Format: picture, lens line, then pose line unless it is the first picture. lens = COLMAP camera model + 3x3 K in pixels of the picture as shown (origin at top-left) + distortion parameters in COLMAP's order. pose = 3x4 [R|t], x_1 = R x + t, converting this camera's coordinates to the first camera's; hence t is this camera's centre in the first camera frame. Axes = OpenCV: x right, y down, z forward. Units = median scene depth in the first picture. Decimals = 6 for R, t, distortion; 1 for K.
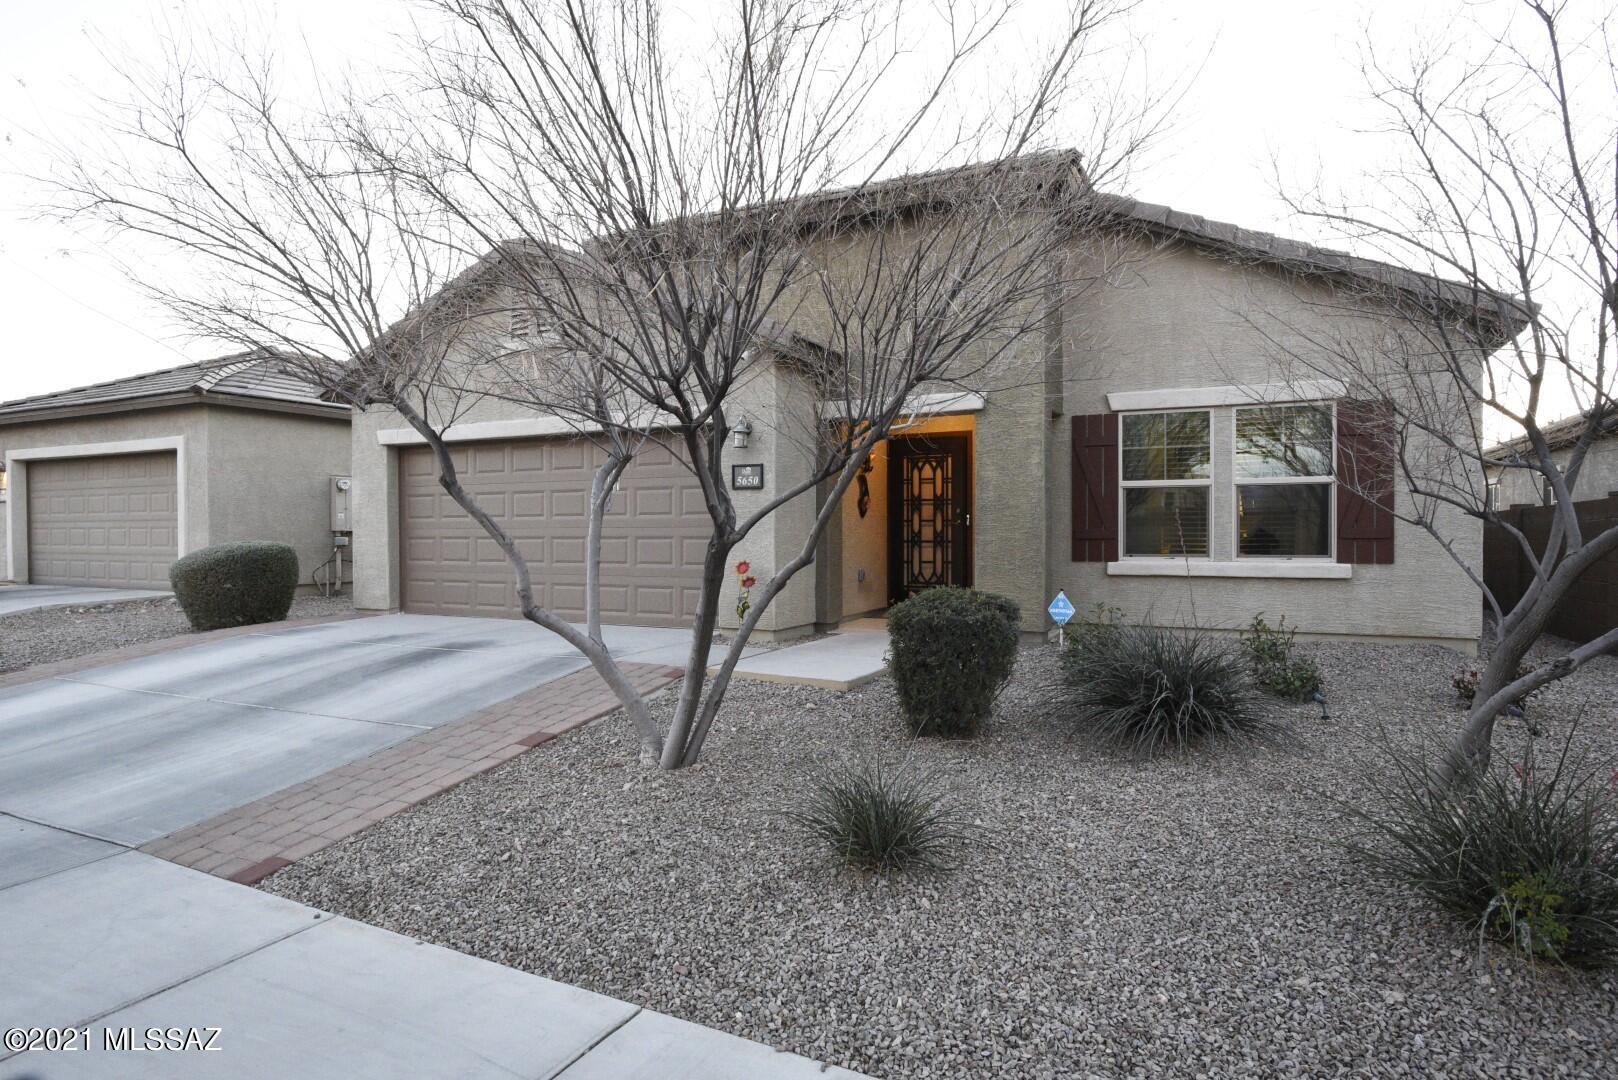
lens RADIAL K [[940.0, 0, 807.7], [0, 940.0, 536.6], [0, 0, 1]] dist [-0.037820, 0.005502]
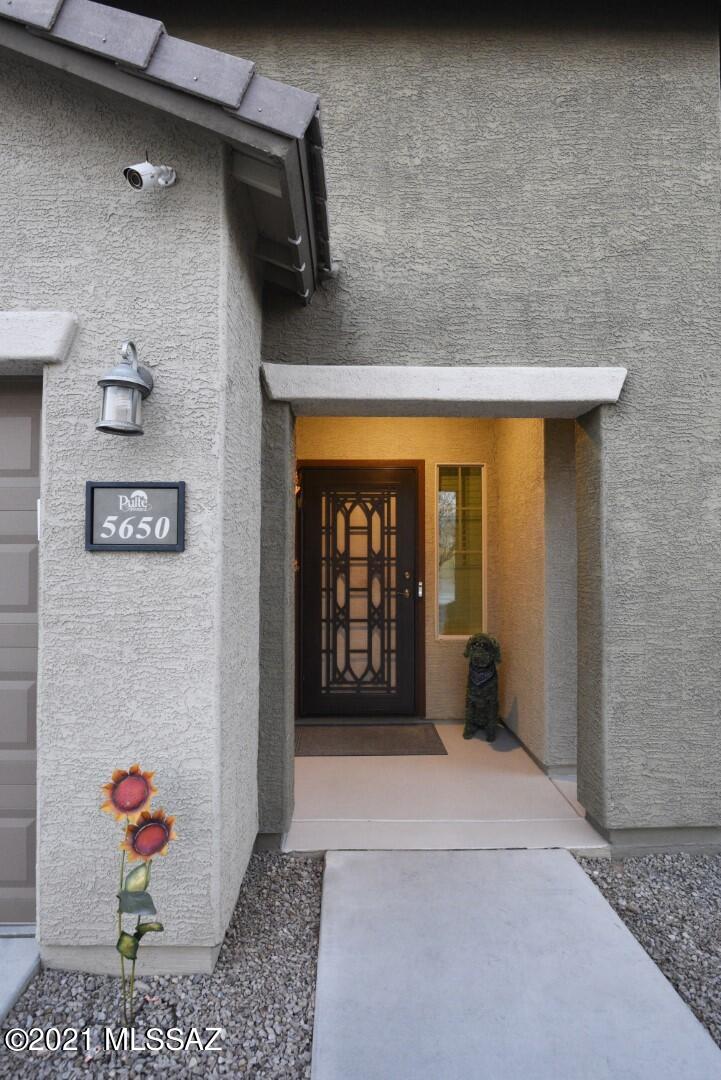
lens RADIAL K [[627.5, 0, 358.2], [0, 627.5, 538.3], [0, 0, 1]] dist [-0.037820, 0.005502]
pose [[0.893585, 0.017582, 0.448550, -0.075751], [-0.001826, 0.999367, -0.035536, -0.037744], [-0.448890, 0.030936, 0.893051, 0.599315]]
